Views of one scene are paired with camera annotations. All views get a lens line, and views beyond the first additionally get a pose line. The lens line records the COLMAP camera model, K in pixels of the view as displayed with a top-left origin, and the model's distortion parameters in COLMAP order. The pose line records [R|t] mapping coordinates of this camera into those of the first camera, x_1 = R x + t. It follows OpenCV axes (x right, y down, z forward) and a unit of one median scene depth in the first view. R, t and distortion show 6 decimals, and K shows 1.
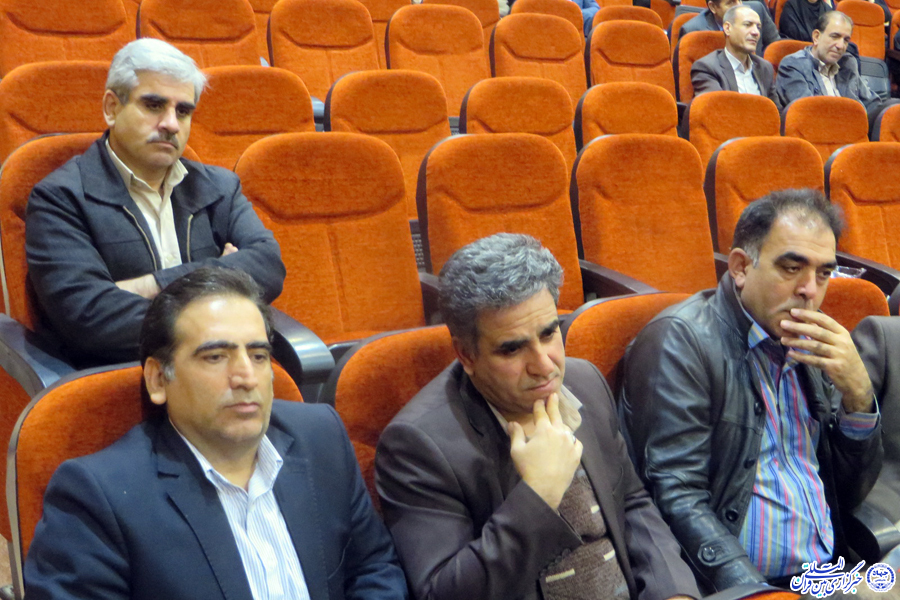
lens RADIAL K [[1187.5, 0, 450.0], [0, 1187.5, 300.0], [0, 0, 1]] dist [-0.068067, -0.038080]
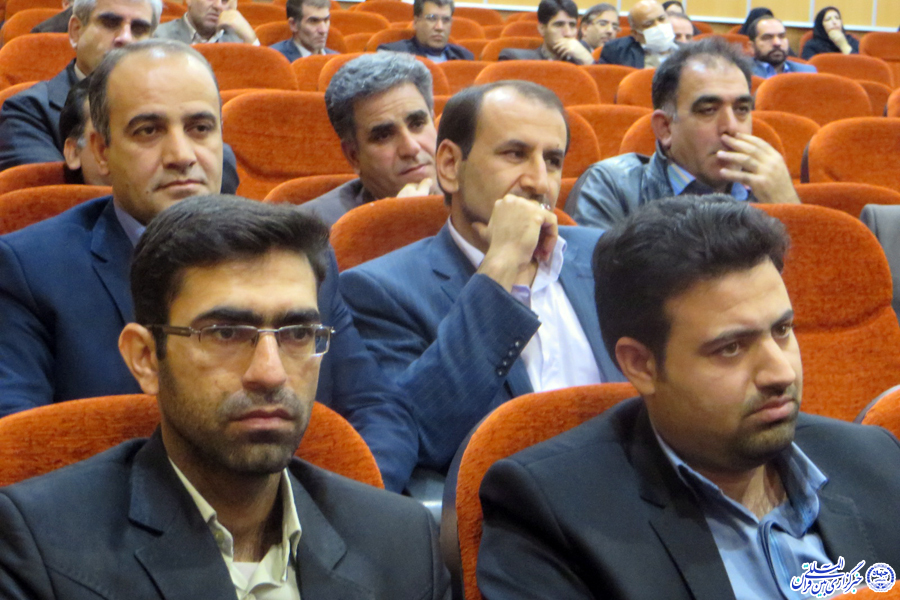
lens RADIAL K [[2345.2, 0, 450.0], [0, 2345.2, 300.0], [0, 0, 1]] dist [-0.139117, -1.048914]
pose [[0.979096, -0.080879, -0.186628, 0.439511], [0.026670, 0.960670, -0.276408, 0.687979], [0.201643, 0.265652, 0.942745, -0.907874]]
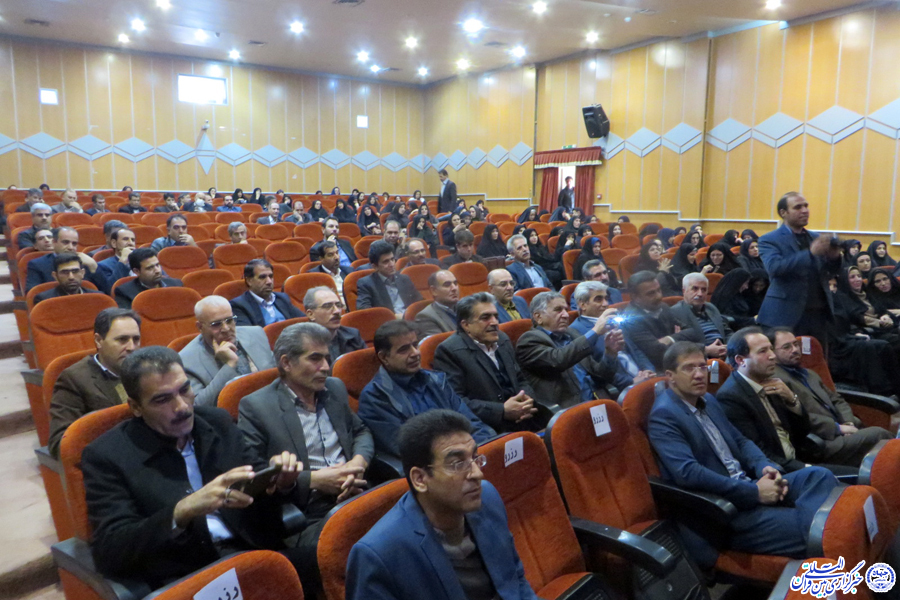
lens RADIAL K [[677.7, 0, 450.0], [0, 677.7, 300.0], [0, 0, 1]] dist [0.000426, -0.000083]
pose [[0.967095, -0.152675, 0.203515, 0.881666], [0.191783, 0.963099, -0.188838, 1.160332], [-0.167174, 0.221655, 0.960688, -2.236836]]
